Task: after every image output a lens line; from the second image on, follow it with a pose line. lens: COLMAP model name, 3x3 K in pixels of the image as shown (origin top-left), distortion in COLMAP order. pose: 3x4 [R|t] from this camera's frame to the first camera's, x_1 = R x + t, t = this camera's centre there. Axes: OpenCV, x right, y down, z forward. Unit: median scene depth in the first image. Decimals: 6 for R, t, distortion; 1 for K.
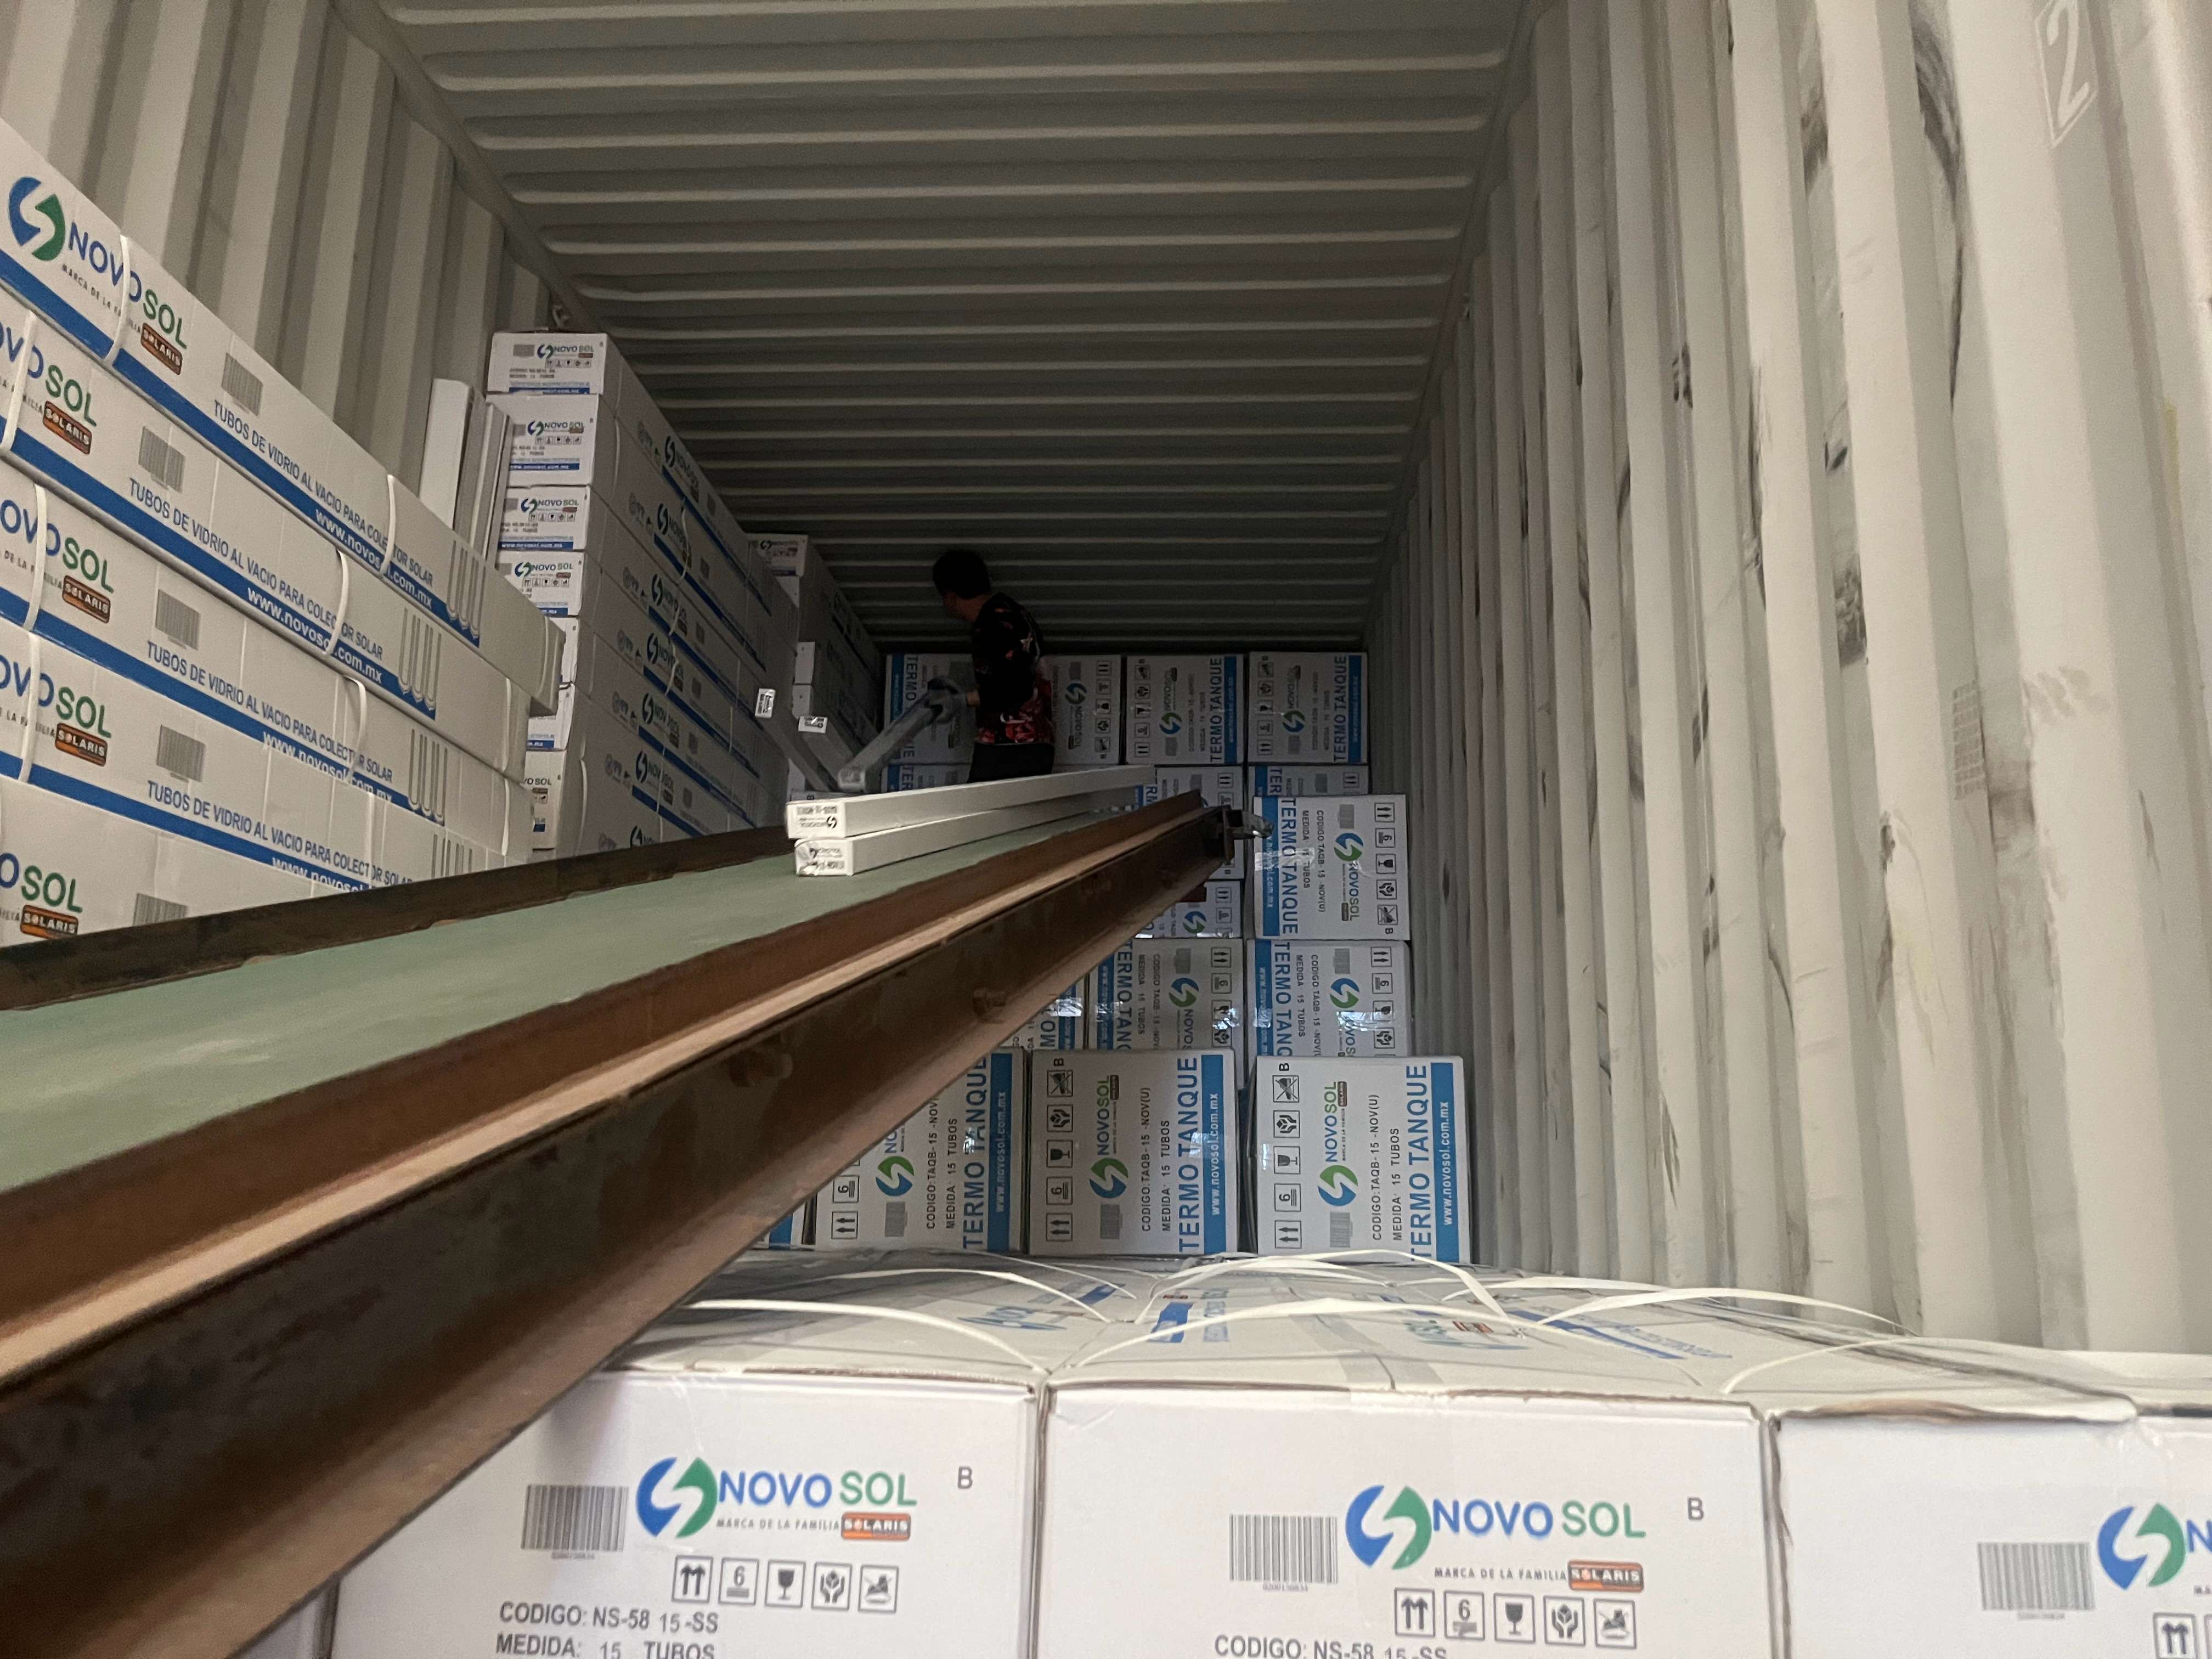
lens RADIAL K [[1669.6, 0, 1106.0], [0, 1669.6, 829.5], [0, 0, 1]] dist [0.099489, -0.145613]
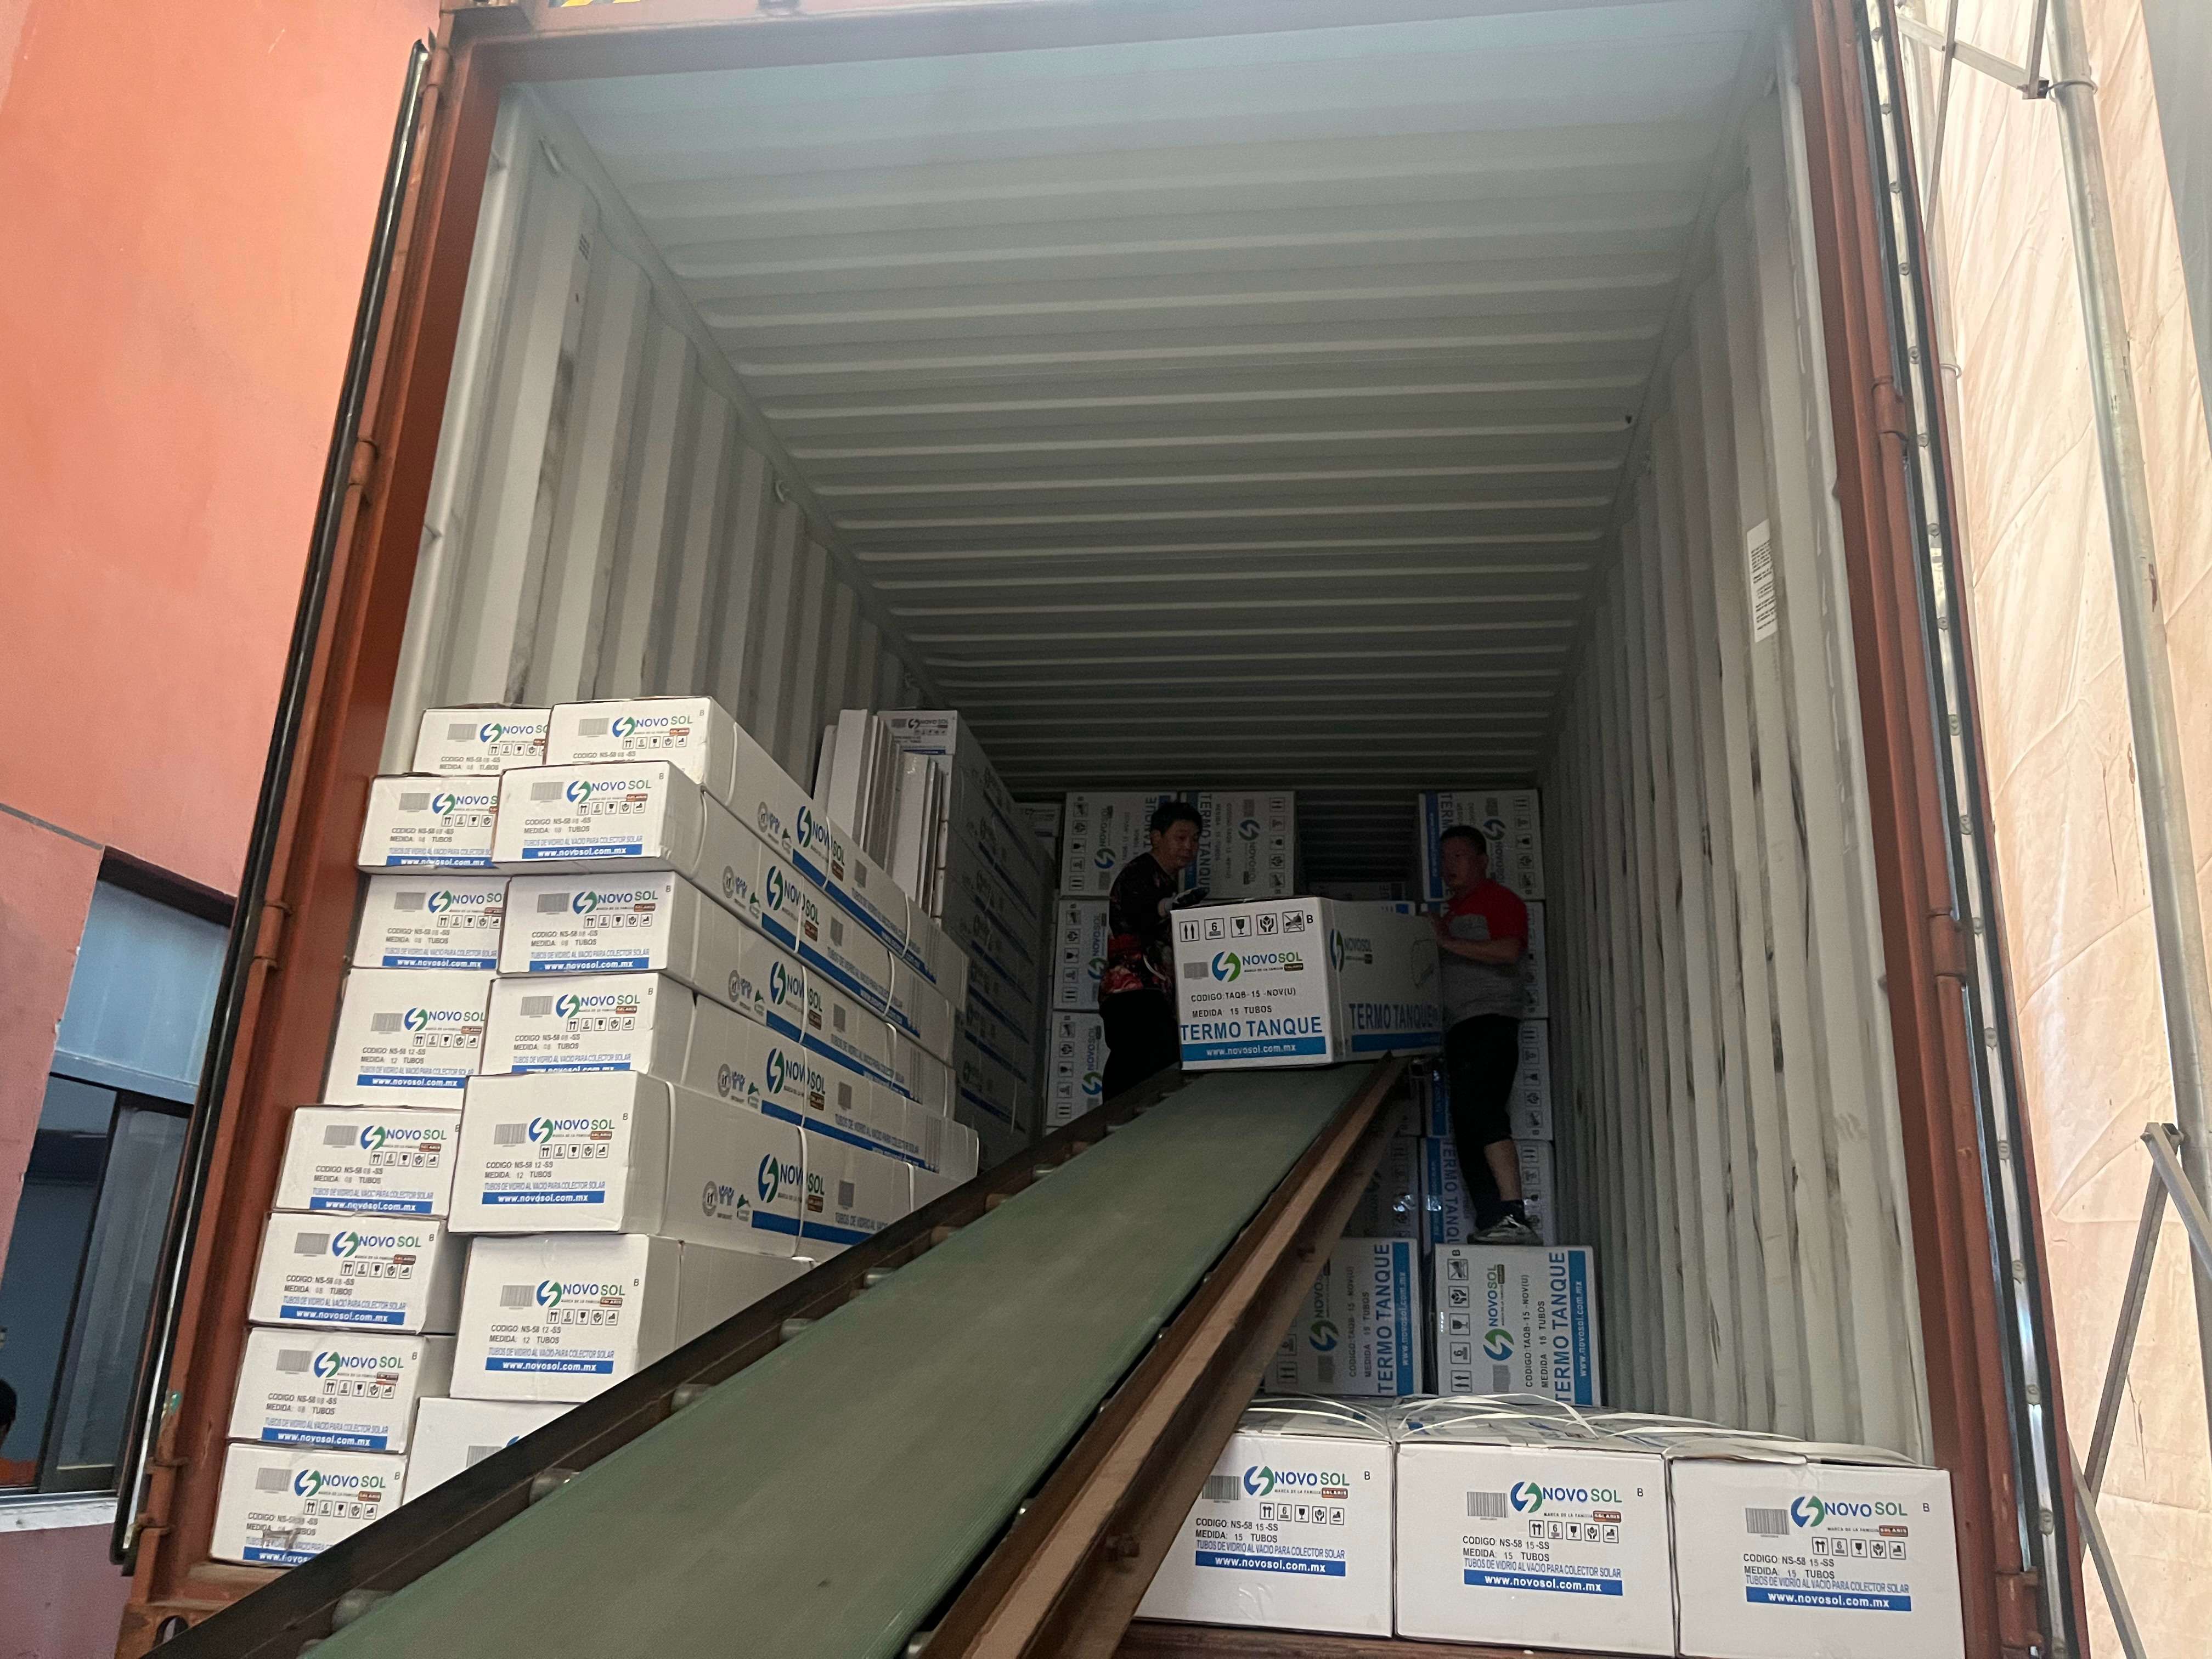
lens RADIAL K [[1668.4, 0, 1137.7], [0, 1668.4, 823.4], [0, 0, 1]] dist [0.029125, 0.001432]
pose [[0.997681, -0.004455, -0.067918, -0.054779], [-0.001043, 0.996738, -0.080698, -0.091634], [0.068056, 0.080582, 0.994422, -0.370053]]
